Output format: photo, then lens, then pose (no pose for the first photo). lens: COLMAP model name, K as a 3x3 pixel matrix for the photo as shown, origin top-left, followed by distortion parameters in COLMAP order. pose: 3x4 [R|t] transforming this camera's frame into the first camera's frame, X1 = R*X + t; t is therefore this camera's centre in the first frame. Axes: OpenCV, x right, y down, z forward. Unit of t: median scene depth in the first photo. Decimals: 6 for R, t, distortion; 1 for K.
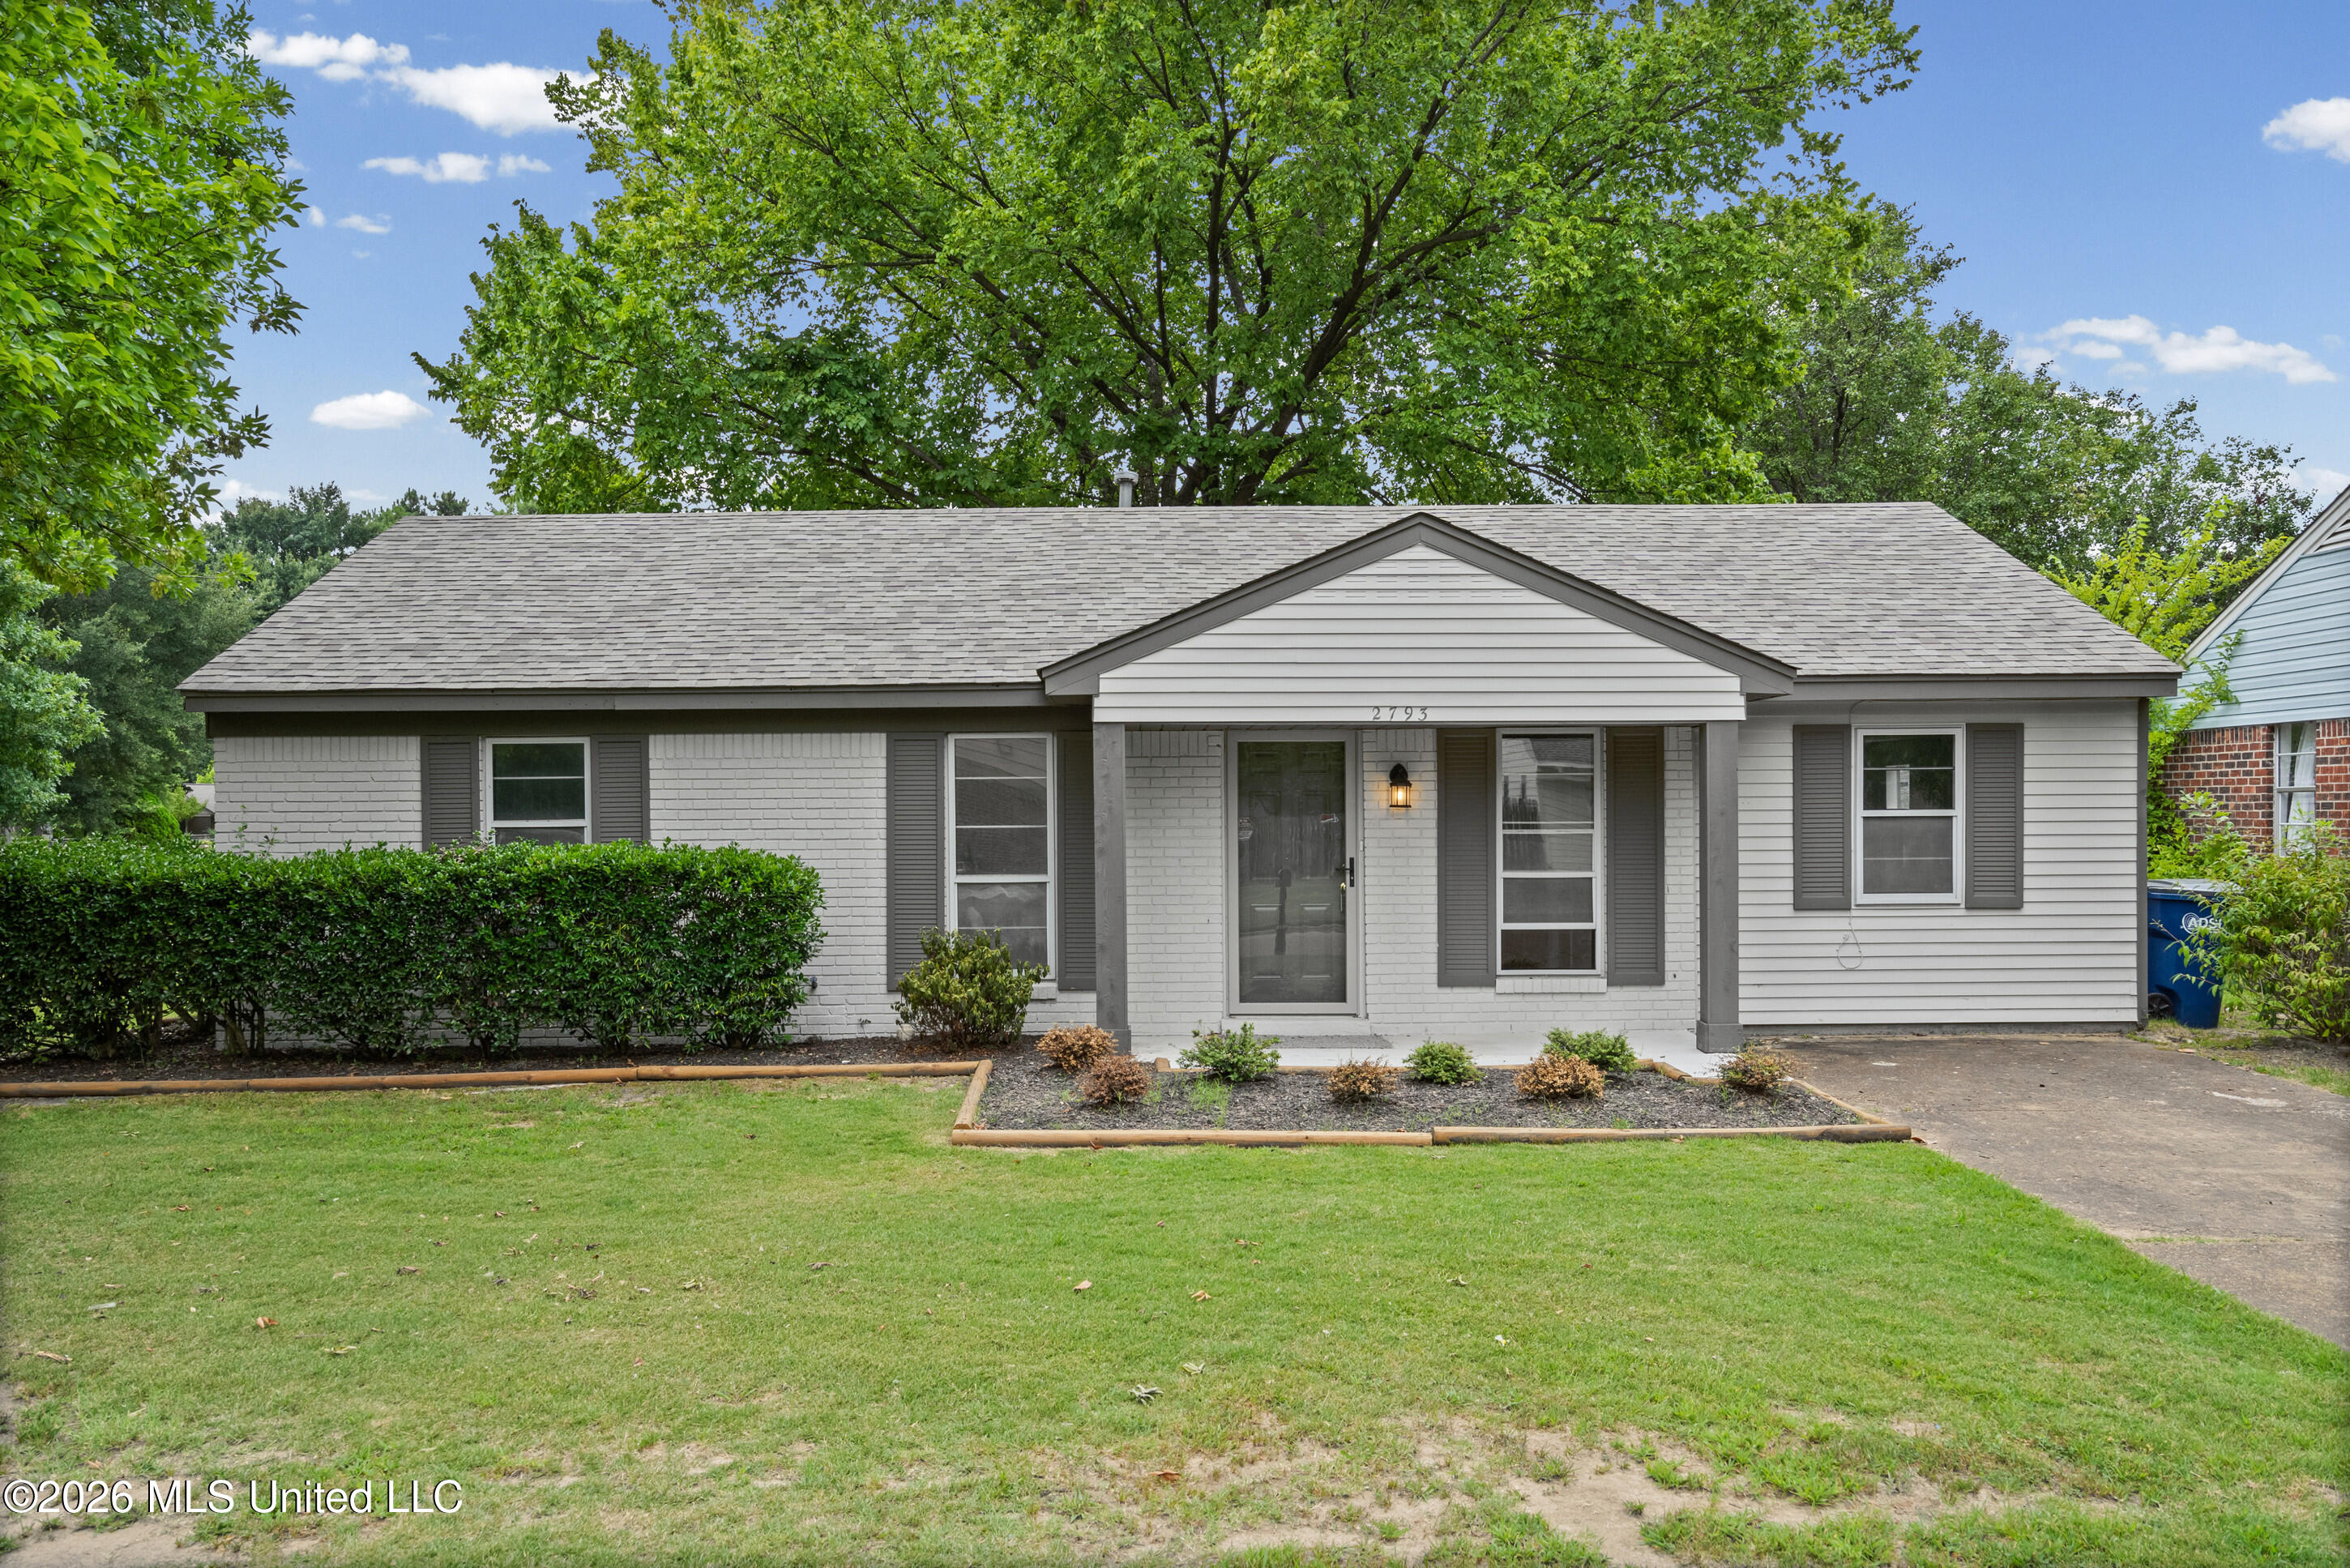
lens RADIAL K [[2024.6, 0, 1176.9], [0, 2024.6, 797.9], [0, 0, 1]] dist [0.008275, 0.002006]
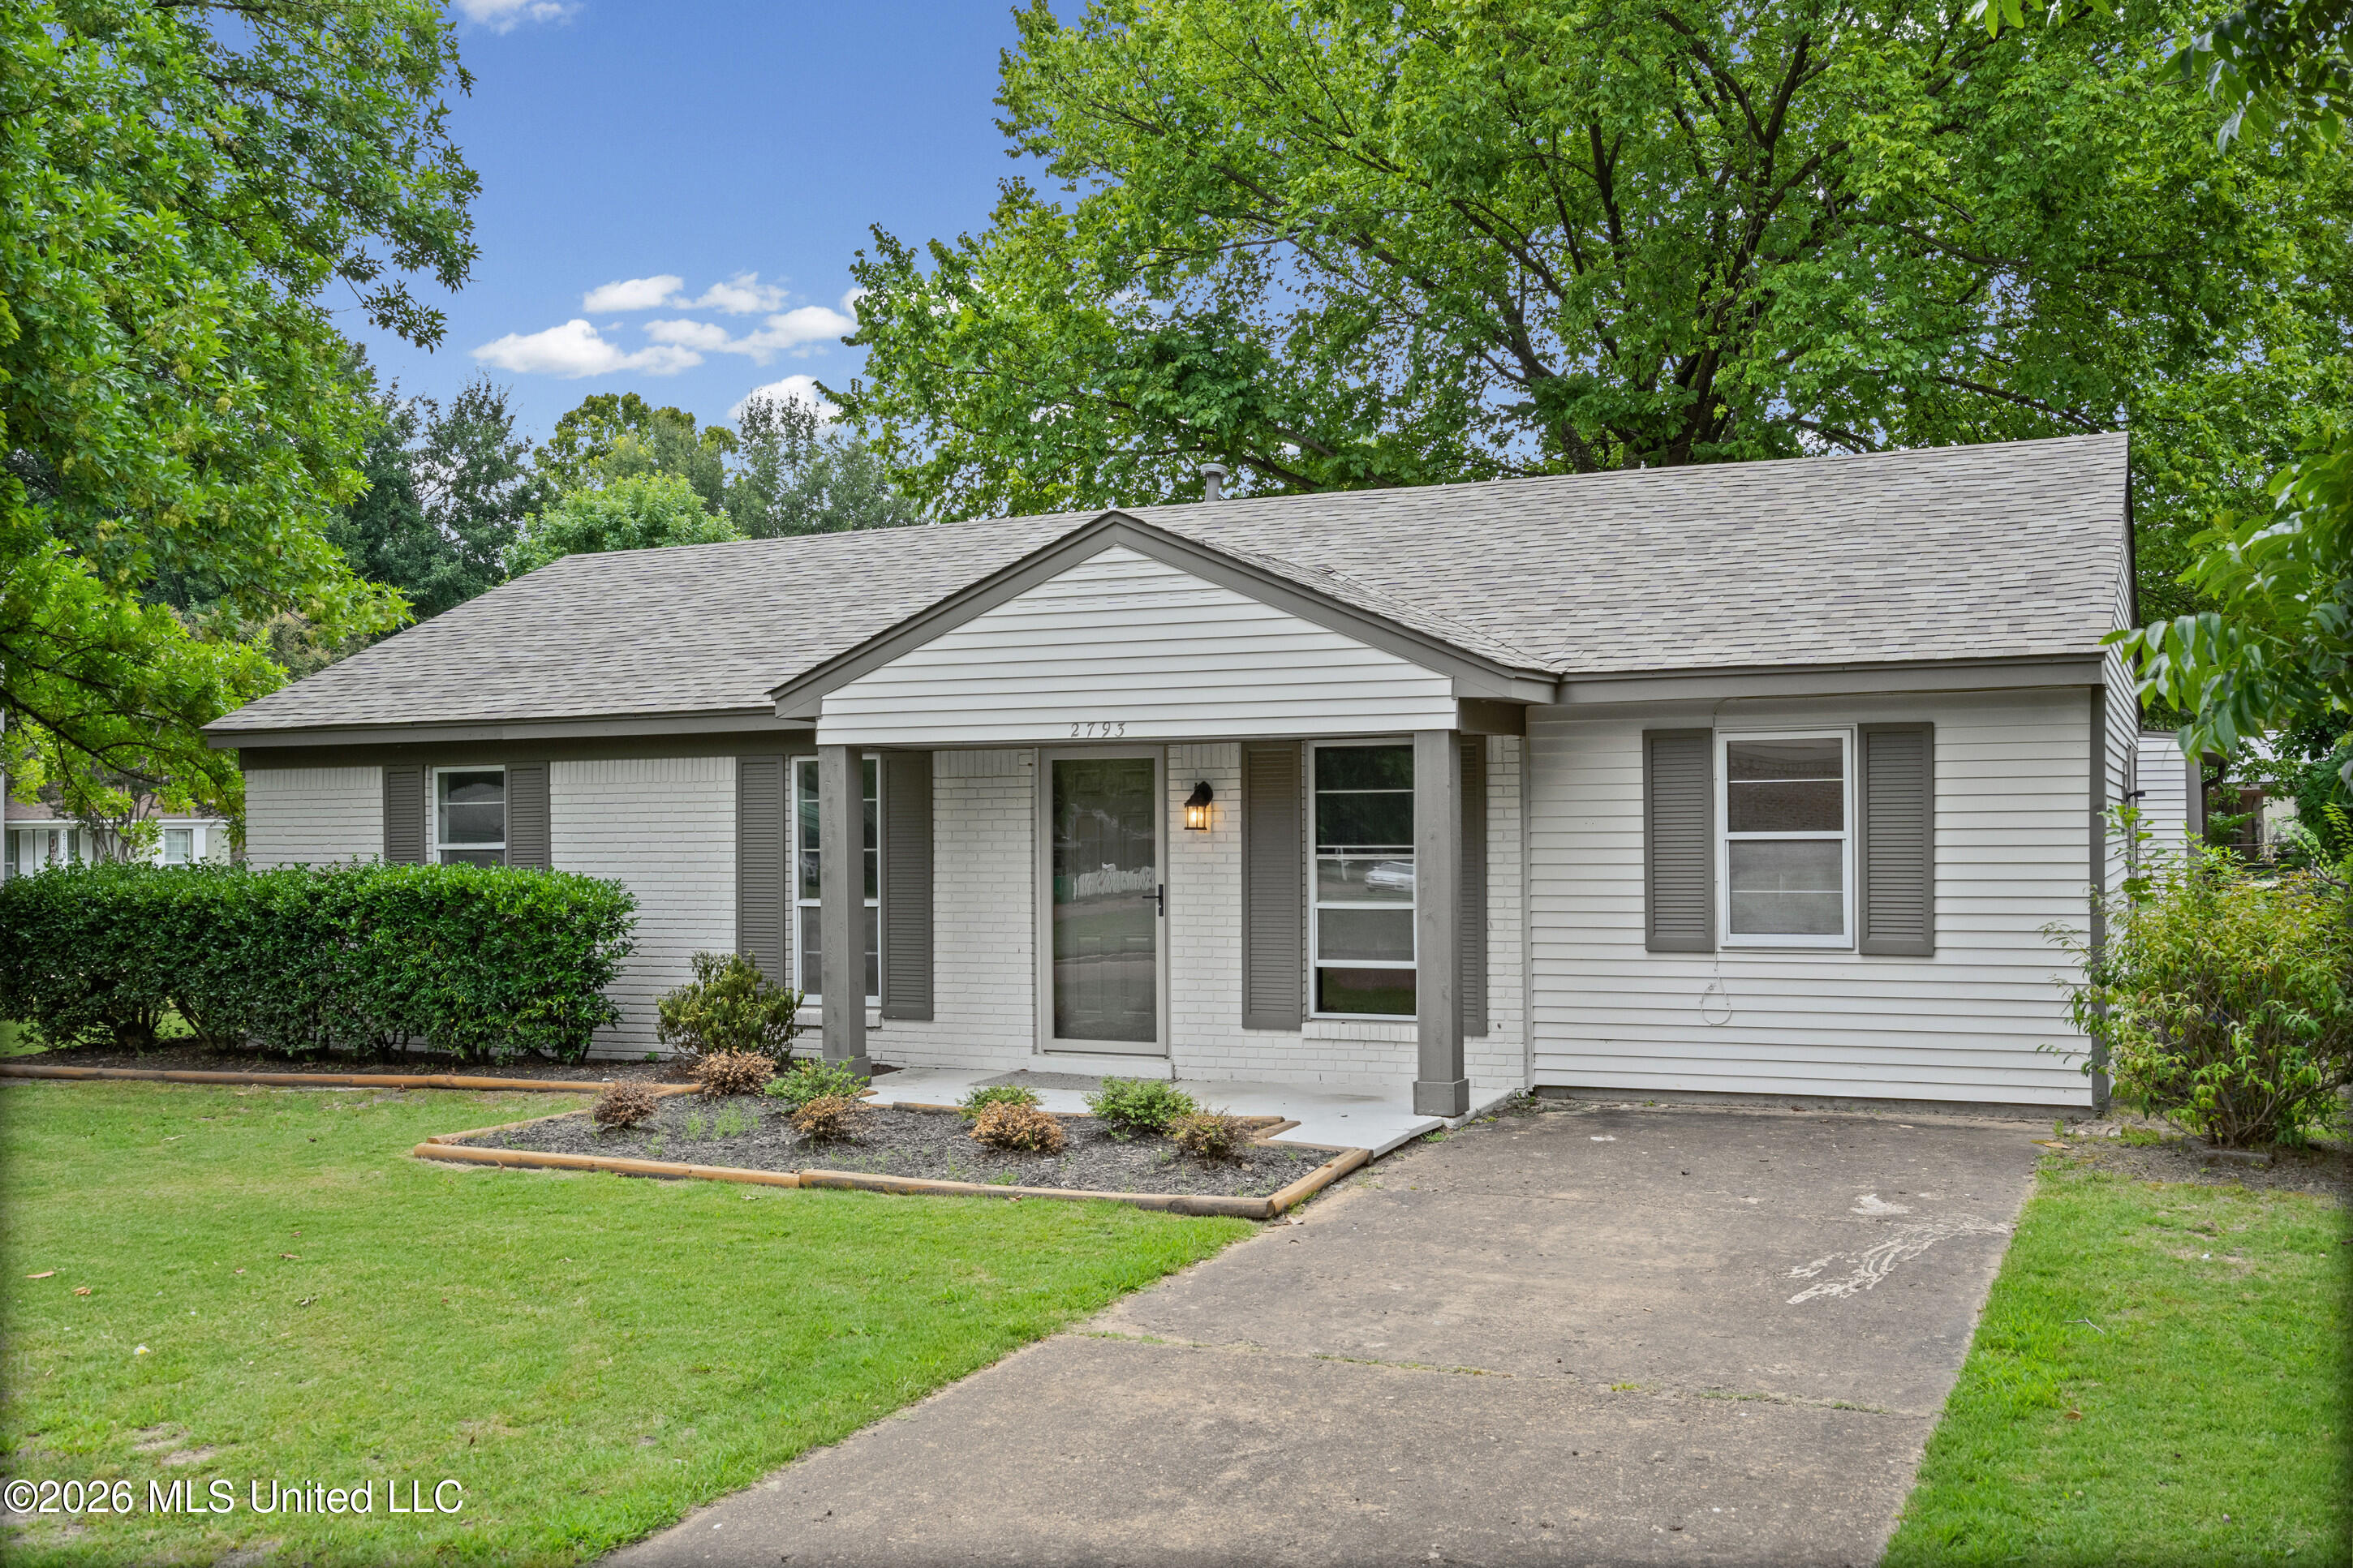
lens RADIAL K [[2299.4, 0, 1176.3], [0, 2299.4, 775.7], [0, 0, 1]] dist [0.021021, 0.000000]
pose [[0.902105, -0.011787, -0.431356, 0.545261], [0.005880, 0.999870, -0.015025, -0.004087], [0.431477, 0.011018, 0.902056, 0.061491]]
